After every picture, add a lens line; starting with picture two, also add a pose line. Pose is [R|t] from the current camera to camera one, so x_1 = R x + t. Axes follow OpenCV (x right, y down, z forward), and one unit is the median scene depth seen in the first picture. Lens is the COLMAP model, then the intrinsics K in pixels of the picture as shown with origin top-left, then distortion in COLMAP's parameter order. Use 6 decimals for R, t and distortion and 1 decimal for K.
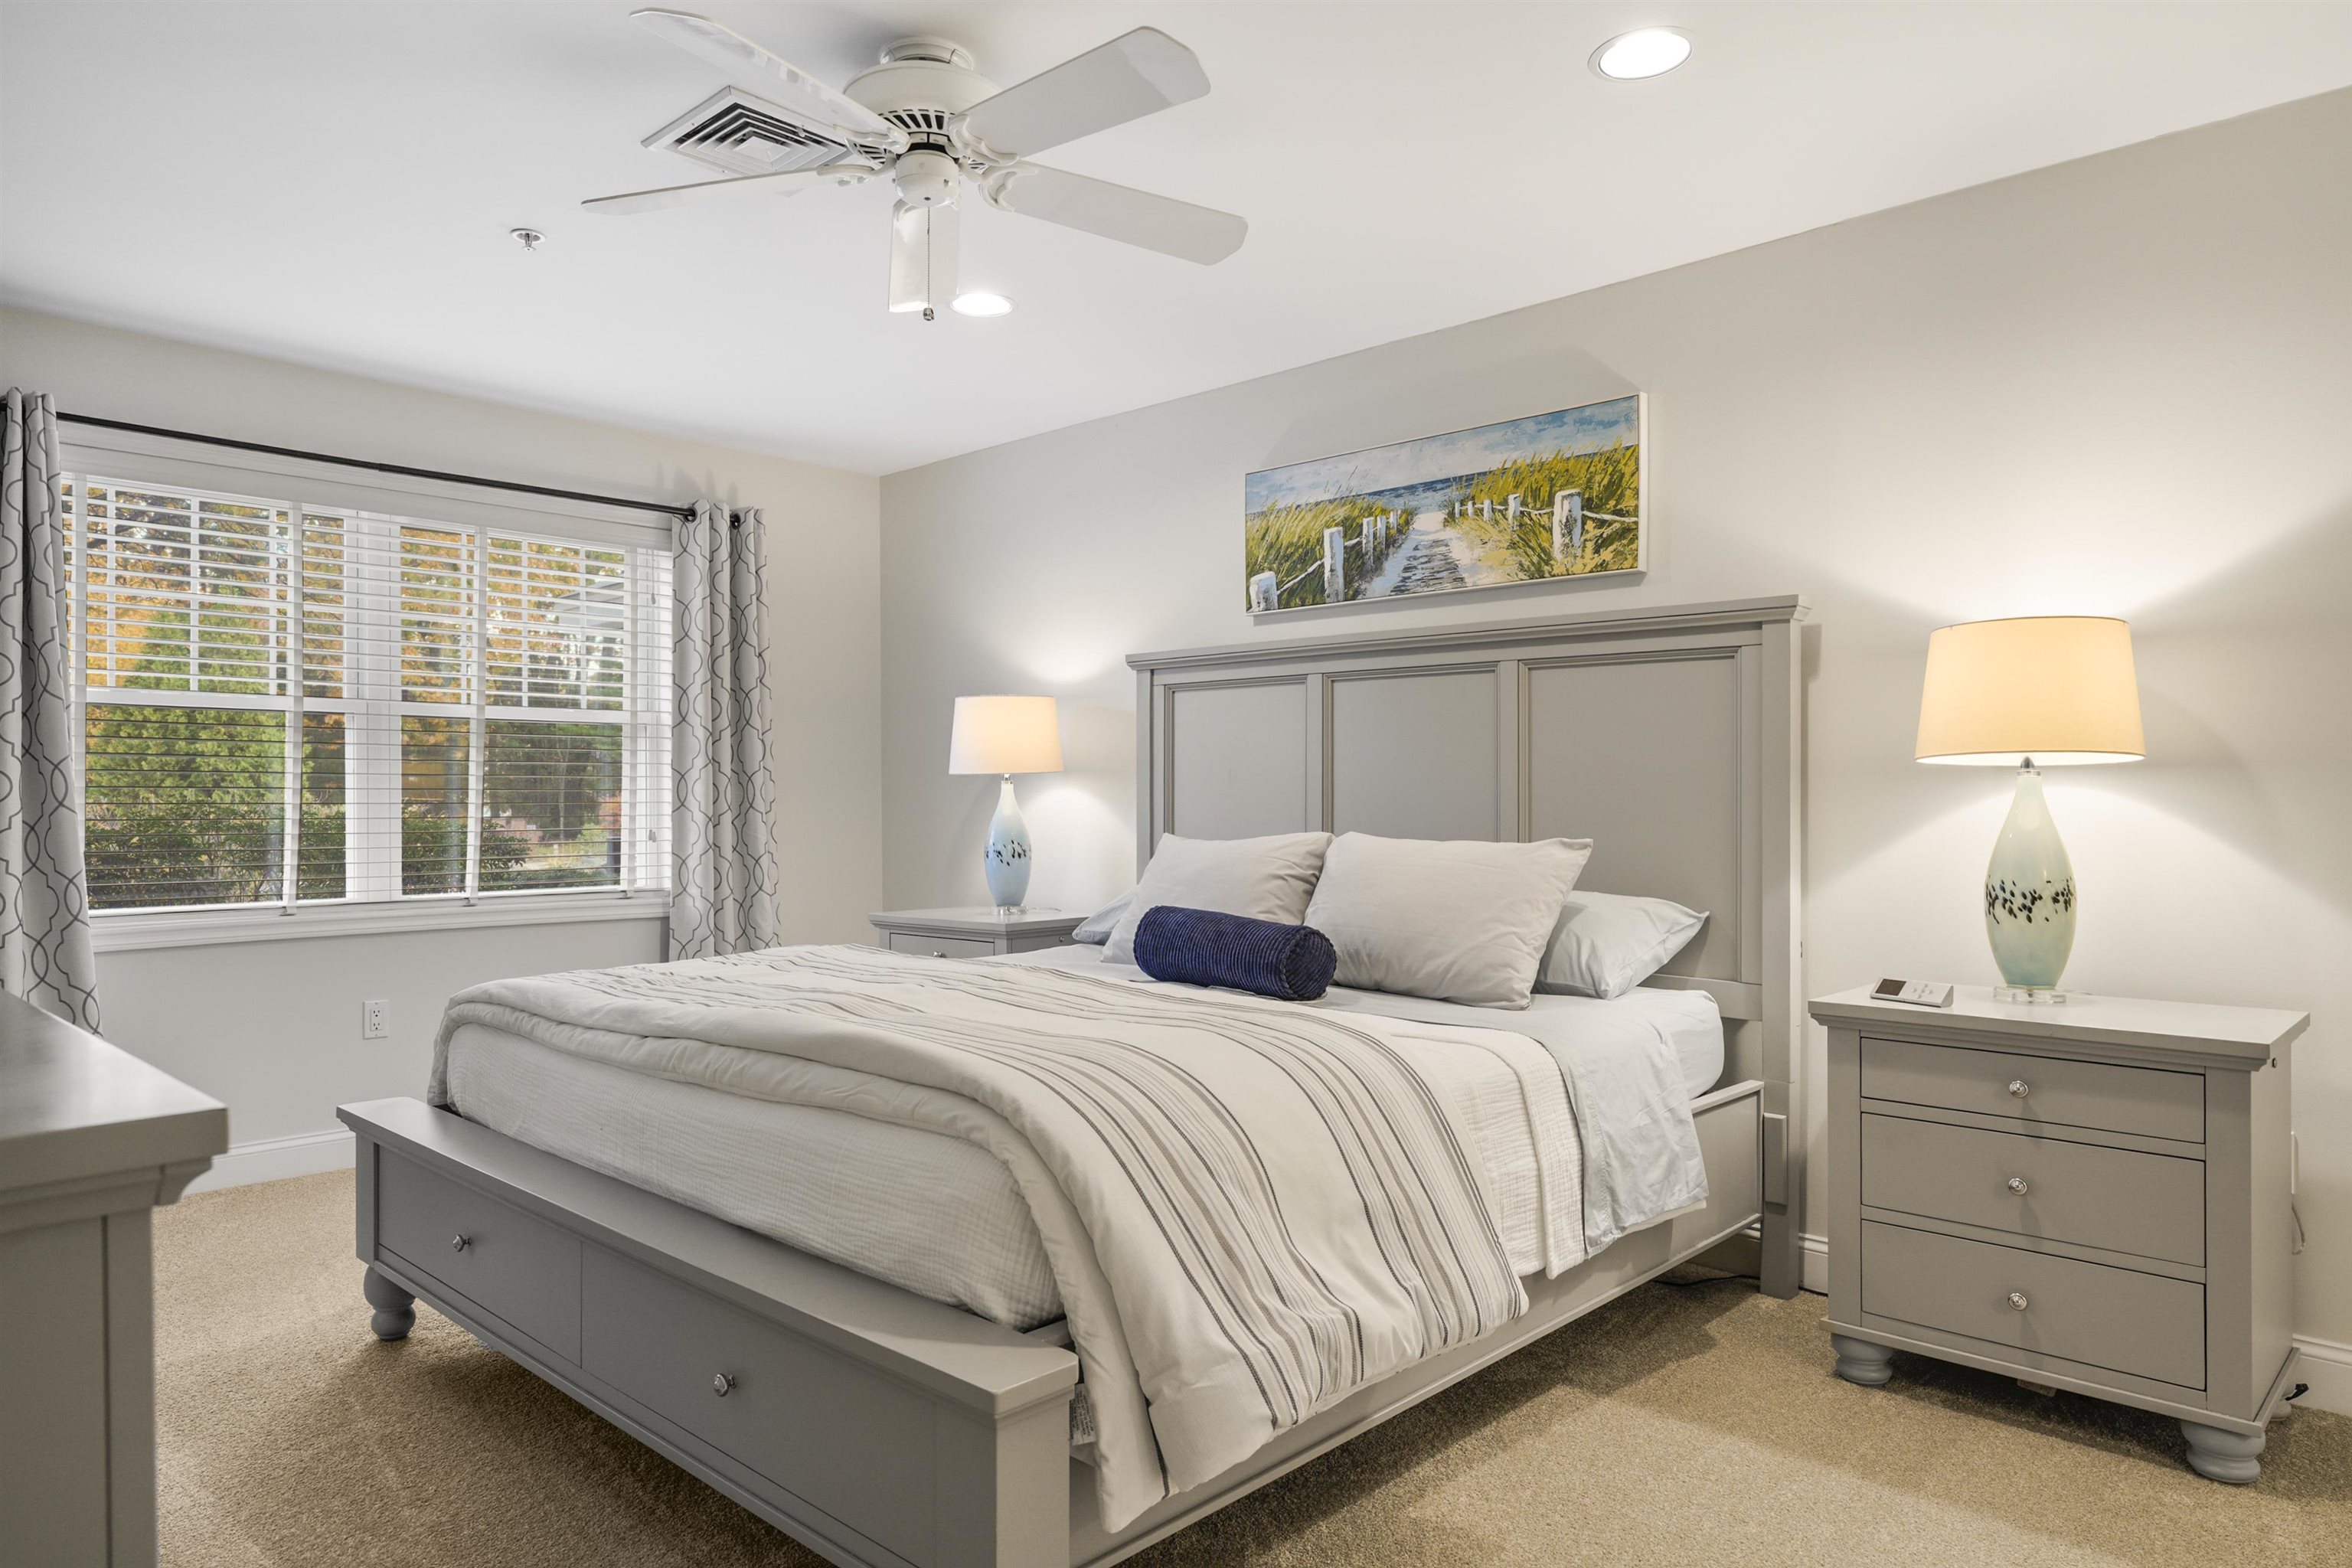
lens RADIAL K [[1447.4, 0, 1176.3], [0, 1447.4, 789.3], [0, 0, 1]] dist [-0.003916, 0.000404]
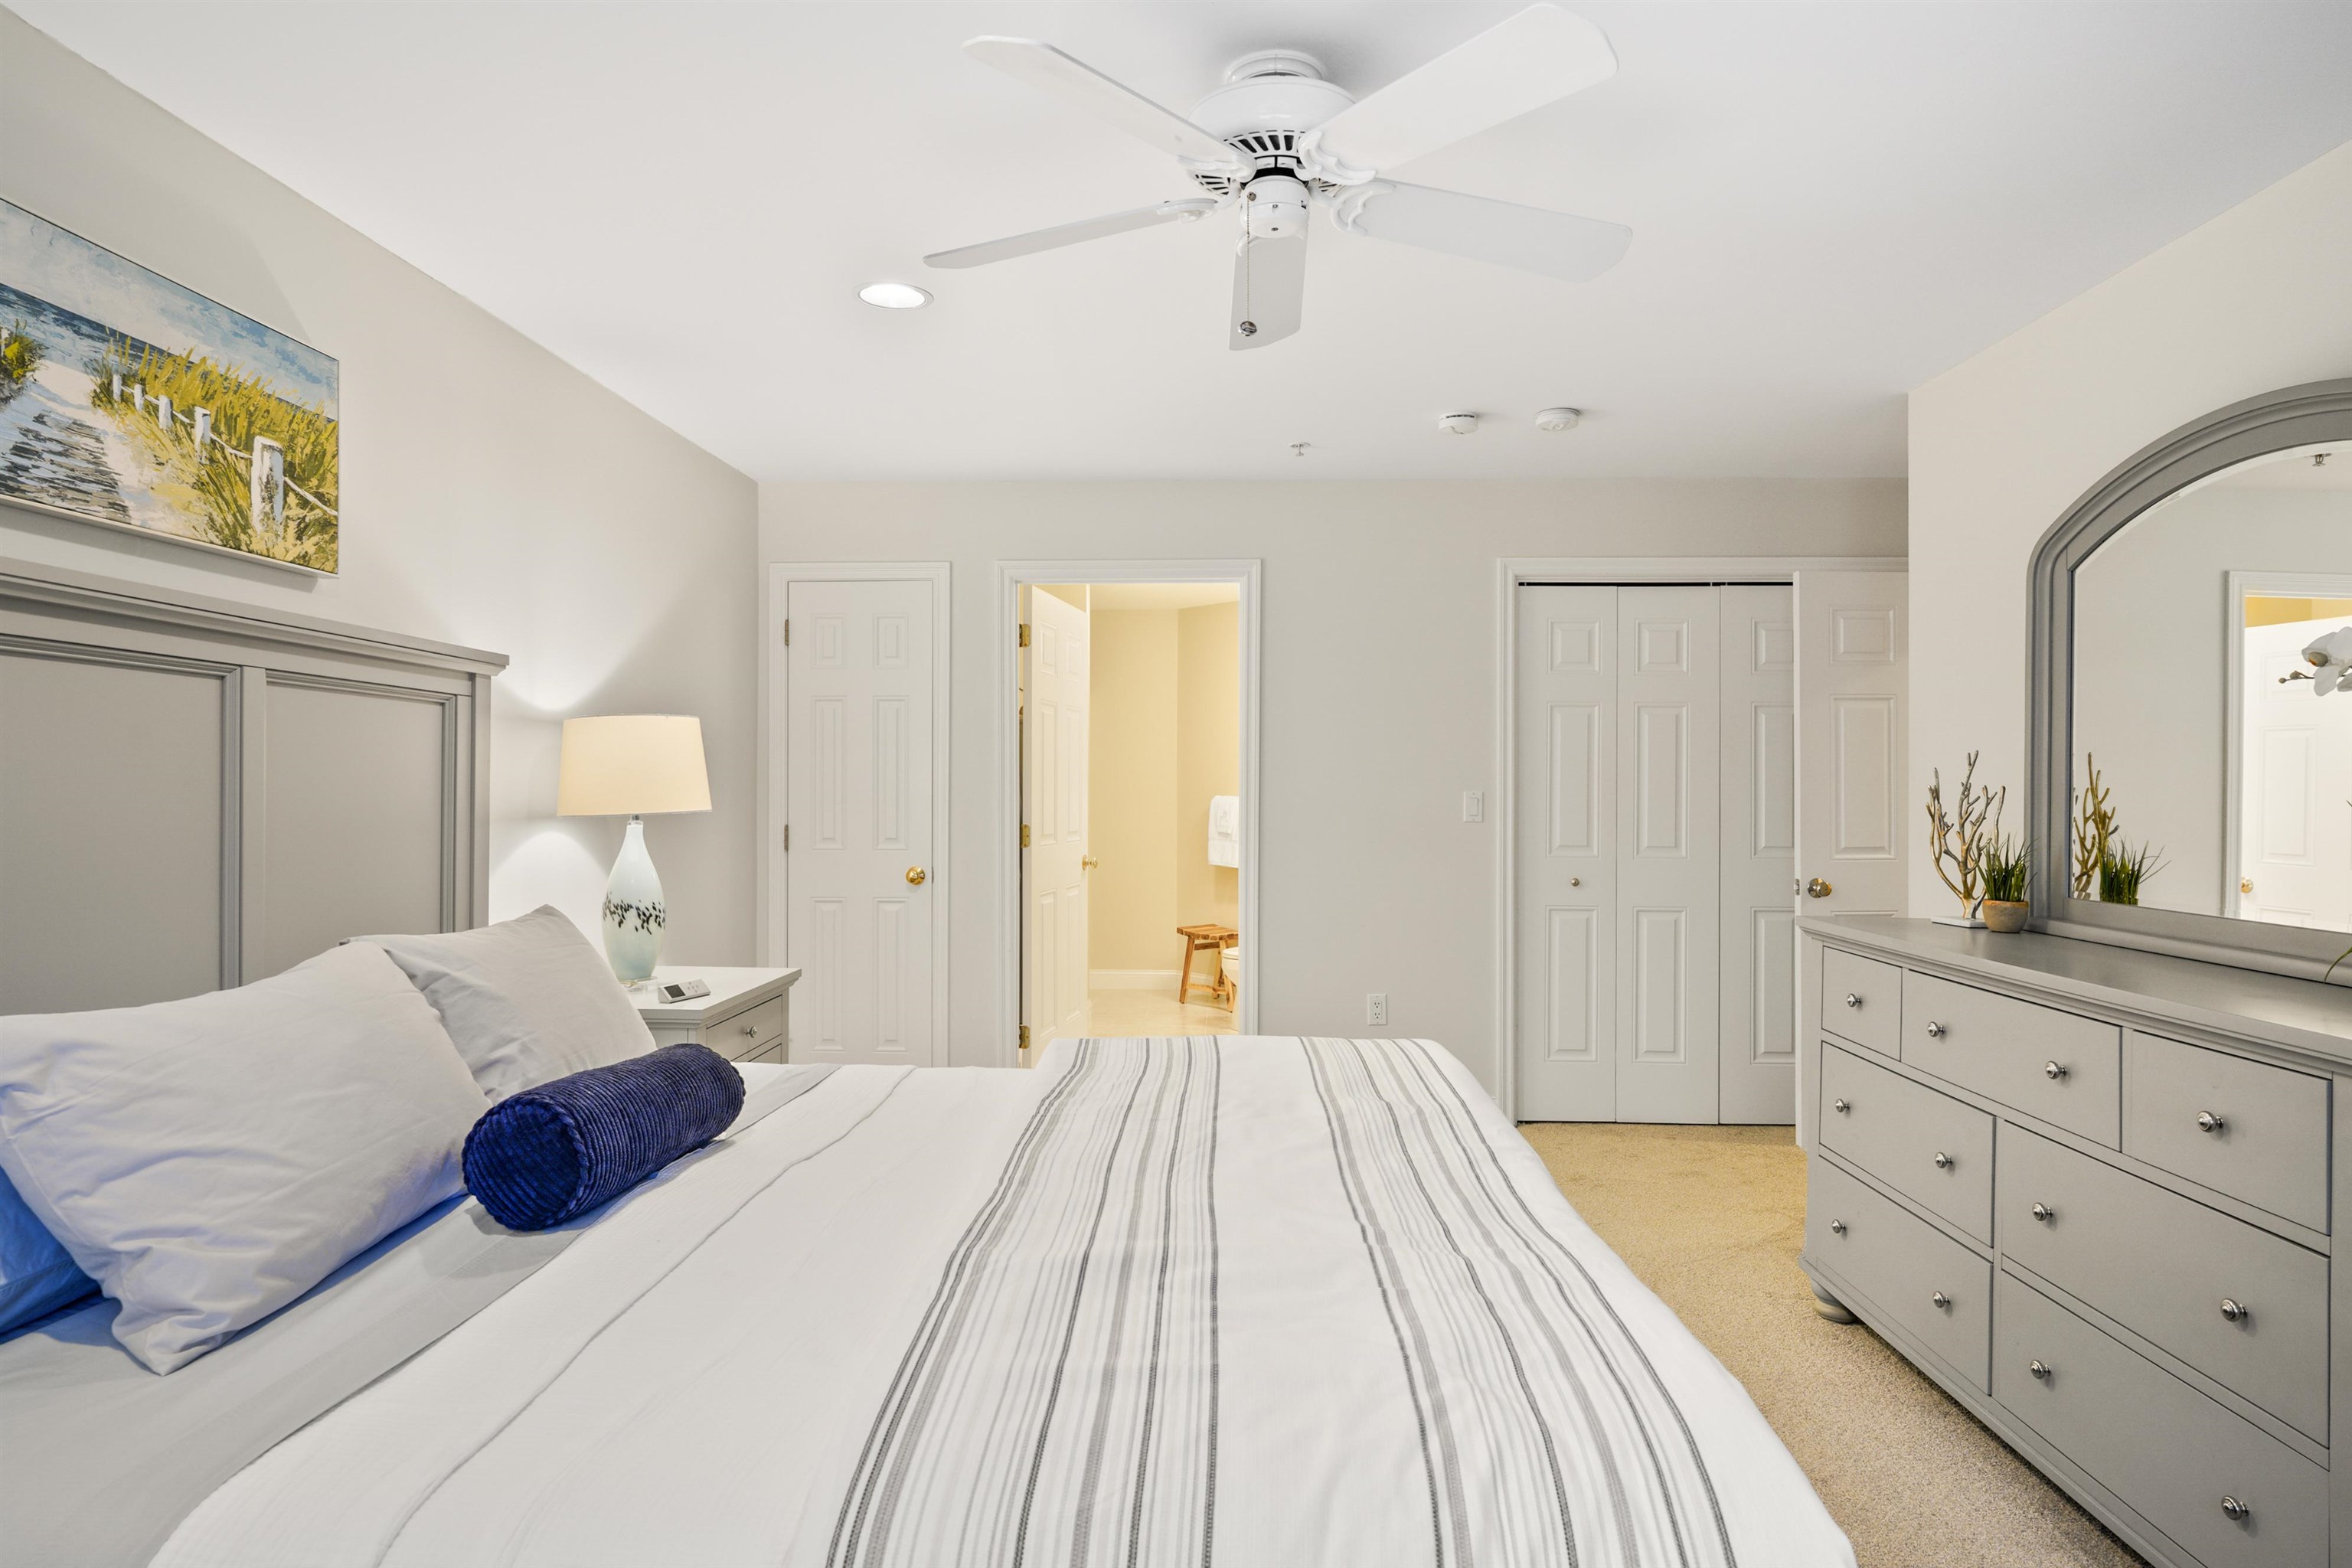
lens RADIAL K [[1310.4, 0, 1176.5], [0, 1310.4, 786.5], [0, 0, 1]] dist [-0.001201, 0.000696]
pose [[-0.658808, 0.002036, 0.752308, -0.513312], [-0.002764, 0.999983, -0.005127, -0.030959], [-0.752306, -0.005457, -0.658791, 1.075695]]
